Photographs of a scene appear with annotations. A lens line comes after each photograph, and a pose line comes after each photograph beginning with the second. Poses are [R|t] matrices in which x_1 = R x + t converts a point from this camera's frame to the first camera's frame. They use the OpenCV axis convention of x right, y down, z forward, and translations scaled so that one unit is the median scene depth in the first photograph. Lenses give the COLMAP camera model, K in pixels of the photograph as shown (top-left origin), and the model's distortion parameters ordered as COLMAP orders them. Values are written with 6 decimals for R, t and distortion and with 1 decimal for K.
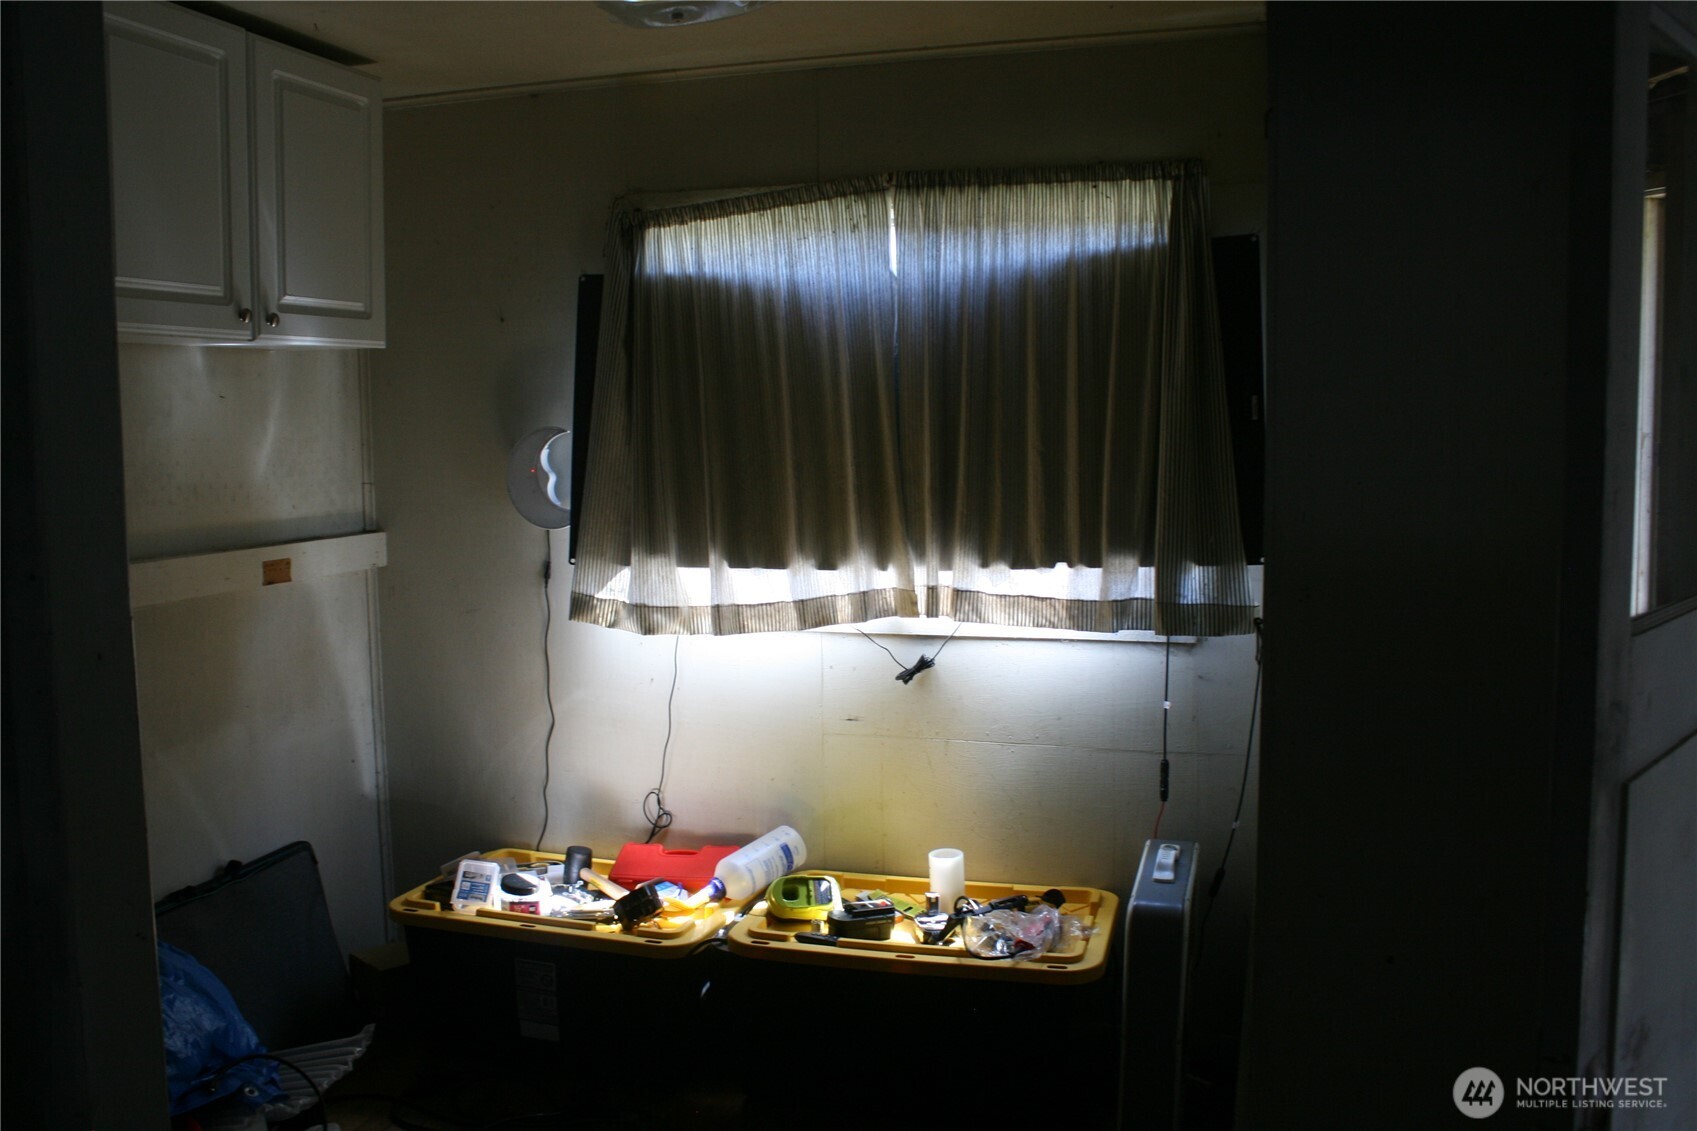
lens RADIAL K [[1472.5, 0, 839.3], [0, 1472.5, 561.7], [0, 0, 1]] dist [-0.161295, 0.144148]
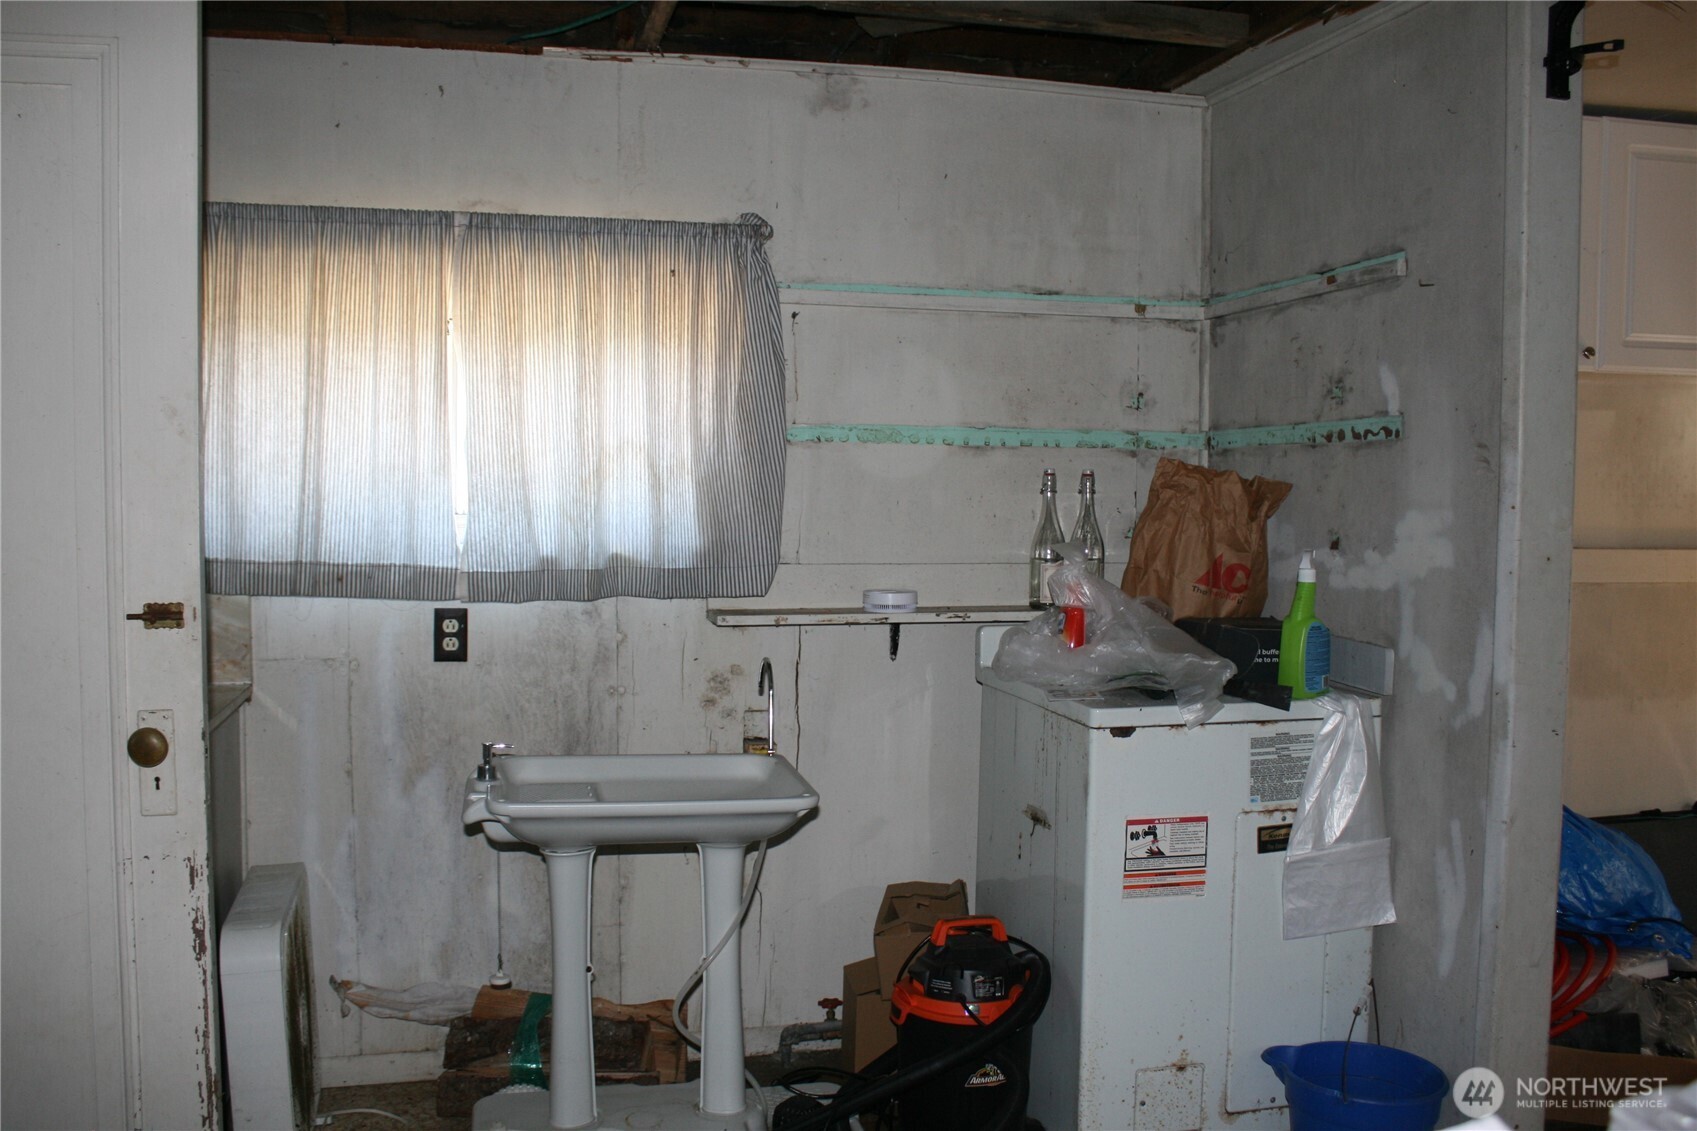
lens RADIAL K [[1472.5, 0, 839.3], [0, 1472.5, 561.7], [0, 0, 1]] dist [-0.161295, 0.144148]
pose [[0.505911, 0.067256, -0.859960, 0.294019], [-0.101102, 0.994707, 0.018317, 0.072314], [0.856640, 0.077677, 0.510033, -0.341024]]
